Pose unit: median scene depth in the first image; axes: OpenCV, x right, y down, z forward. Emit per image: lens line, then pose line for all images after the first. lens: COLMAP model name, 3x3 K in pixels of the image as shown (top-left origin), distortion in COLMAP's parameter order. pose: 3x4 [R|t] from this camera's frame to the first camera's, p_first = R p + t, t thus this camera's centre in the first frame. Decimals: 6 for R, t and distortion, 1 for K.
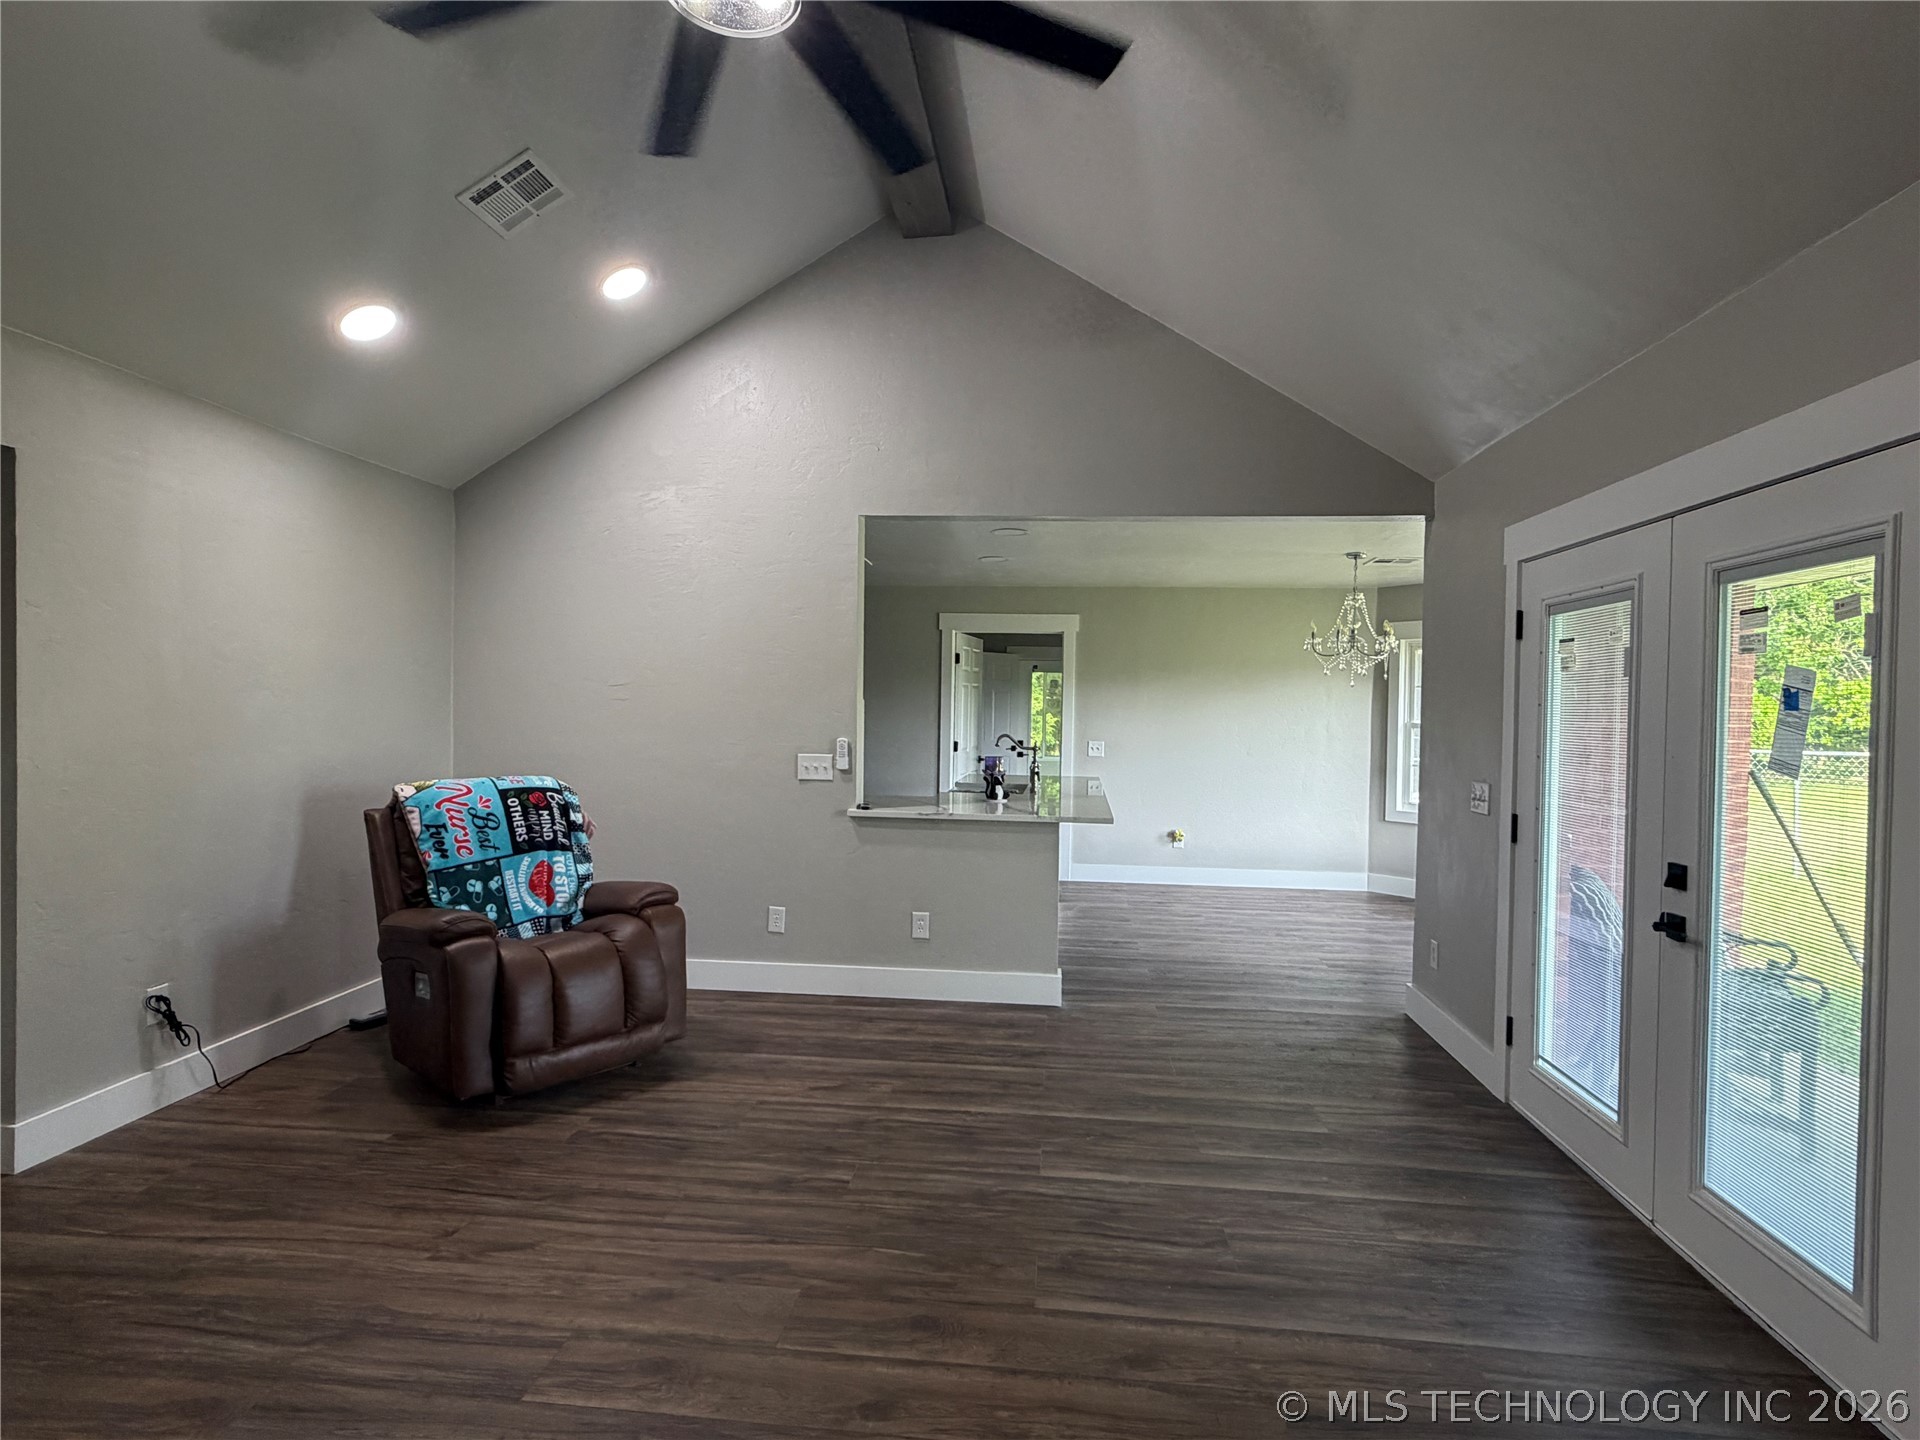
lens RADIAL K [[1003.3, 0, 960.0], [0, 1003.3, 720.0], [0, 0, 1]] dist [0.000453, 0.000663]
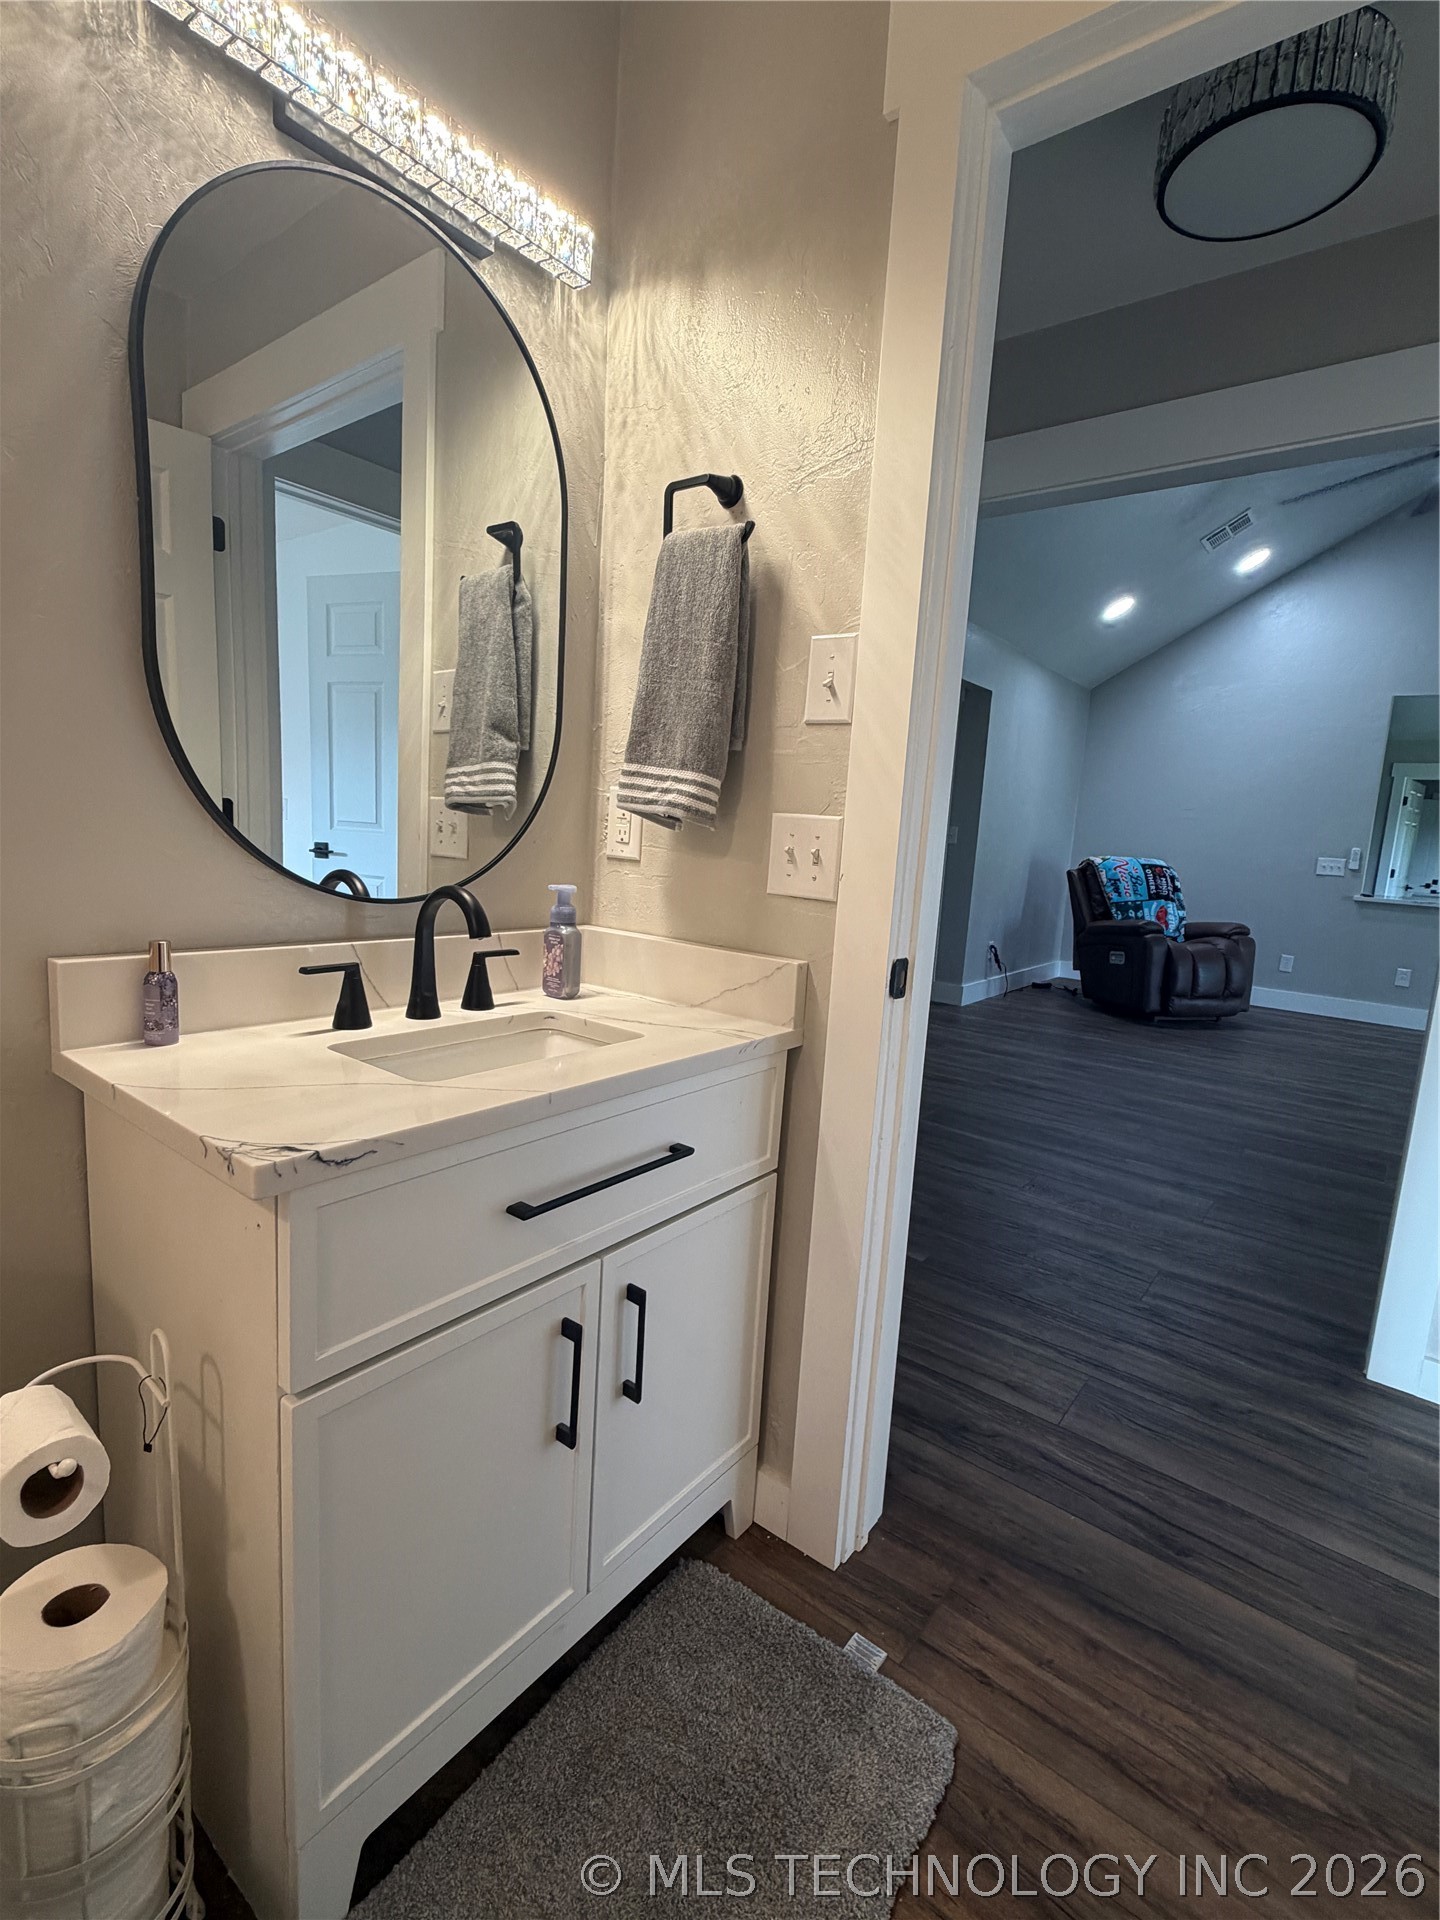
lens RADIAL K [[889.4, 0, 720.0], [0, 889.4, 960.0], [0, 0, 1]] dist [0.001965, 0.000118]
pose [[0.843356, 0.115387, -0.524820, -0.247411], [-0.055520, 0.990157, 0.128478, 0.079858], [0.534479, -0.079215, 0.841461, -0.793971]]
